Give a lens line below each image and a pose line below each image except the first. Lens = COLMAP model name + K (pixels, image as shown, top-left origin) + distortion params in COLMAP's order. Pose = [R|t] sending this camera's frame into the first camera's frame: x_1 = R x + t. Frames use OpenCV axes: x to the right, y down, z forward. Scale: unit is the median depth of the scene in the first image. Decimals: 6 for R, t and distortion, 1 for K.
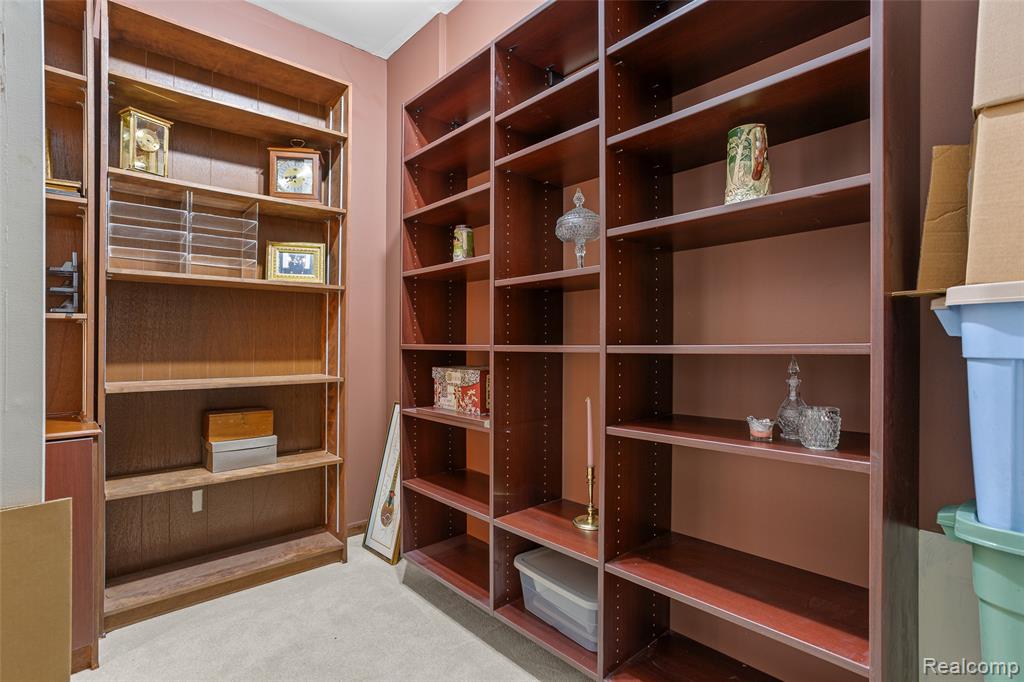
lens RADIAL K [[494.3, 0, 512.5], [0, 494.3, 342.4], [0, 0, 1]] dist [0.003484, 0.000411]
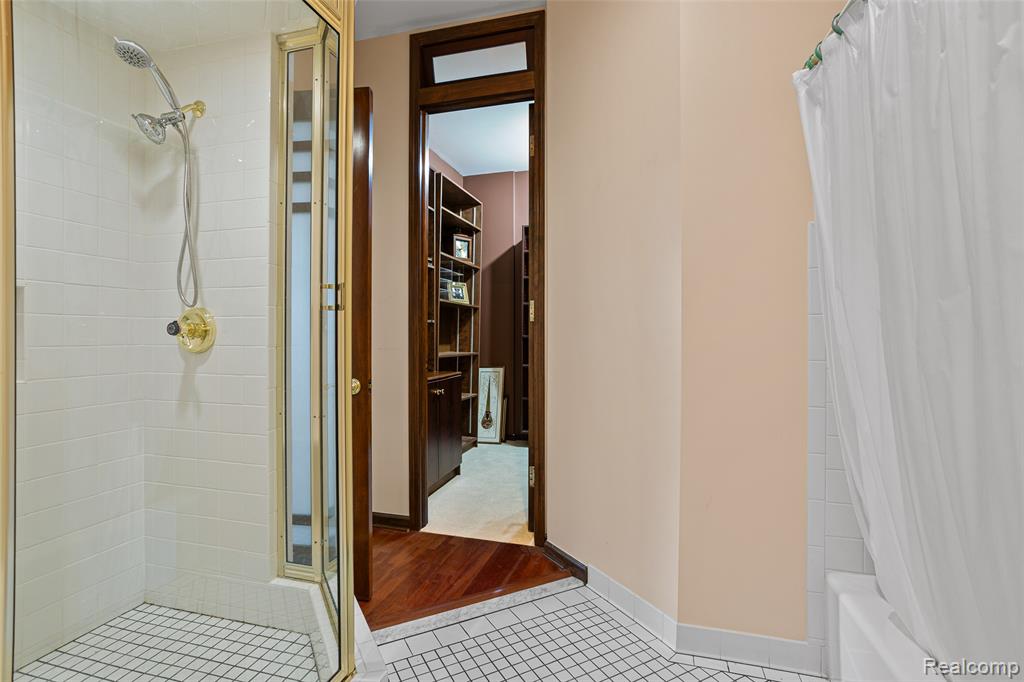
lens RADIAL K [[494.3, 0, 511.5], [0, 494.3, 337.9], [0, 0, 1]] dist [0.003484, 0.000411]
pose [[0.850581, 0.000623, 0.525844, -1.250782], [0.000654, 0.999997, -0.002243, 0.017582], [-0.525844, 0.002251, 0.850578, -0.723452]]
